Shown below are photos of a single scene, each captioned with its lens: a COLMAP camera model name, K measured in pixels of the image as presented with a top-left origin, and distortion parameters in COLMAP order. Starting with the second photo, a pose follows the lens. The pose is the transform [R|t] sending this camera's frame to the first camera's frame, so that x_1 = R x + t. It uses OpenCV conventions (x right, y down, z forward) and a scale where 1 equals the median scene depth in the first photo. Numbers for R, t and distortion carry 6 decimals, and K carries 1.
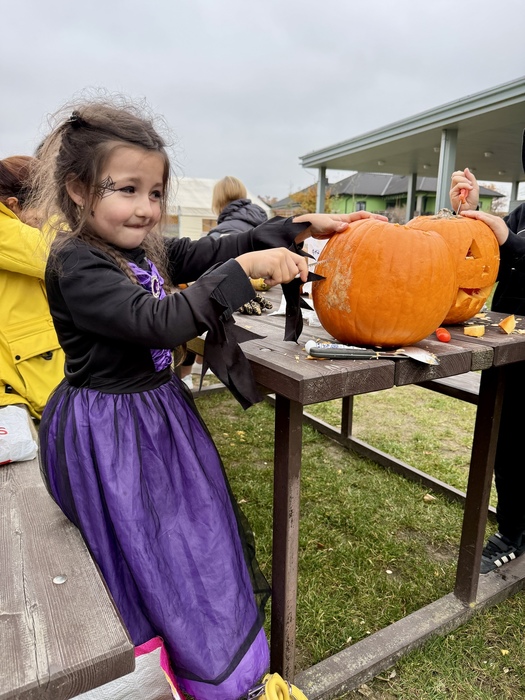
lens RADIAL K [[484.9, 0, 262.5], [0, 484.9, 350.0], [0, 0, 1]] dist [0.065533, -0.171376]
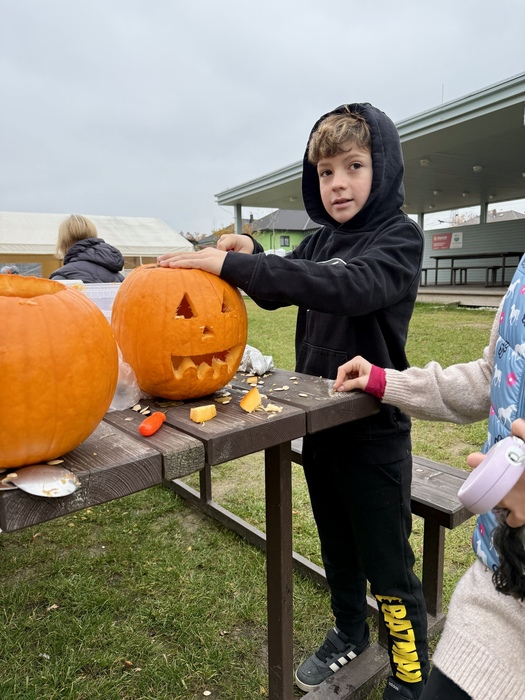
lens RADIAL K [[492.1, 0, 262.5], [0, 492.1, 350.0], [0, 0, 1]] dist [-0.004209, -0.063327]
pose [[0.986480, -0.056420, 0.153862, 0.164529], [0.067177, 0.995580, -0.065632, -0.031435], [-0.149479, 0.075081, 0.985910, 0.098524]]
